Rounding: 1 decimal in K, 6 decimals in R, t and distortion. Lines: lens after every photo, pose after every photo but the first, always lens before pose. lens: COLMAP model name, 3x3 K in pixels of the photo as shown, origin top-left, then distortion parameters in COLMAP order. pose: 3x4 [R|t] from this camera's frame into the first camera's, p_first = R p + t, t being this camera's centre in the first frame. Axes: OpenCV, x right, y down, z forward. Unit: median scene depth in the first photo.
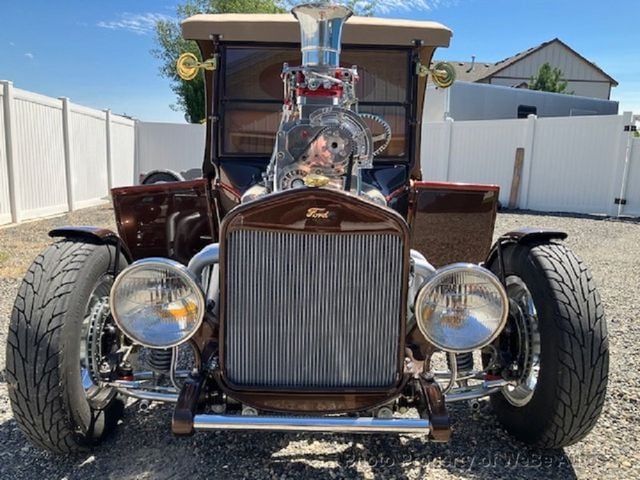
lens RADIAL K [[532.4, 0, 320.0], [0, 532.4, 240.0], [0, 0, 1]] dist [0.011341, 0.003198]
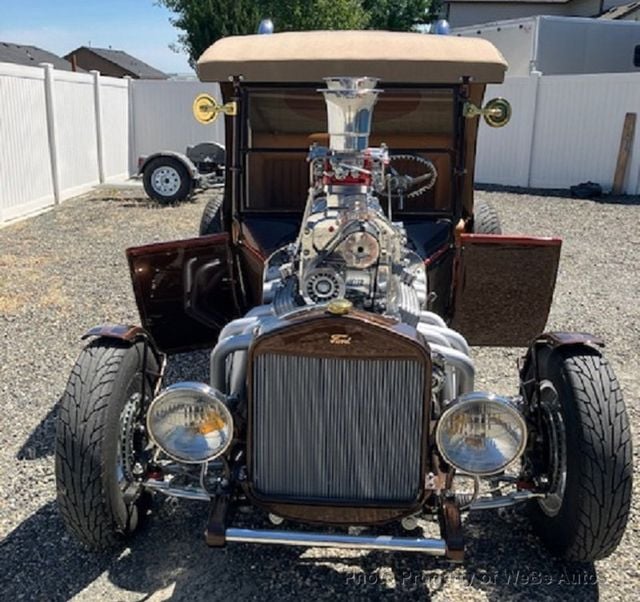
lens RADIAL K [[652.9, 0, 299.0], [0, 652.9, 300.9], [0, 0, 1]] dist [-0.005784, 0.022759]
pose [[0.995627, 0.004502, -0.093312, 0.028666], [0.002497, 0.997199, 0.074748, -0.191787], [0.093387, -0.074654, 0.992827, -0.223861]]
